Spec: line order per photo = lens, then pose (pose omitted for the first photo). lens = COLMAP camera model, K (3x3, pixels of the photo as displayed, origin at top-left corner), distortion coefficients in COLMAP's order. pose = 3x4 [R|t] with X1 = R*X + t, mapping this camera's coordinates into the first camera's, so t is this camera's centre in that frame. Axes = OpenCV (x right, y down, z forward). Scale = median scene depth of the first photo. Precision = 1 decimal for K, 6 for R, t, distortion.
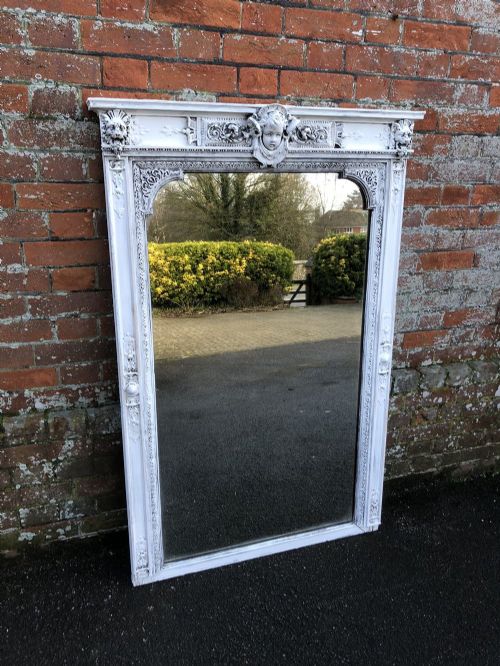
lens RADIAL K [[570.3, 0, 249.2], [0, 570.3, 337.2], [0, 0, 1]] dist [0.002959, 0.010063]
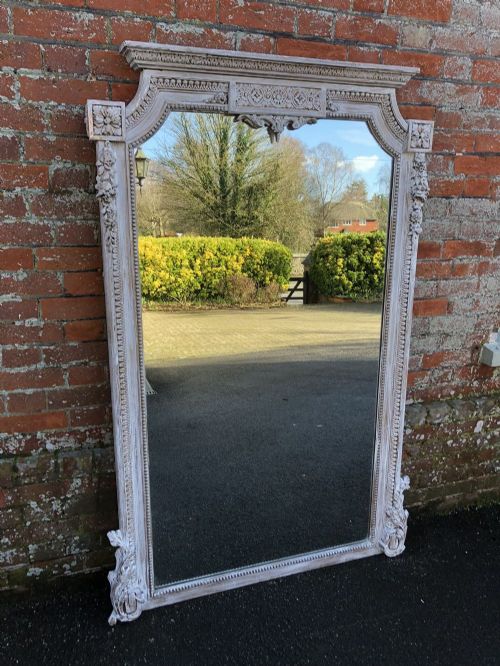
lens RADIAL K [[572.7, 0, 248.8], [0, 572.7, 330.3], [0, 0, 1]] dist [0.009097, 0.002115]
pose [[0.999911, -0.009096, 0.009800, 0.001179], [0.009804, 0.997146, -0.074861, -0.014460], [-0.009091, 0.074951, 0.997146, -0.101256]]
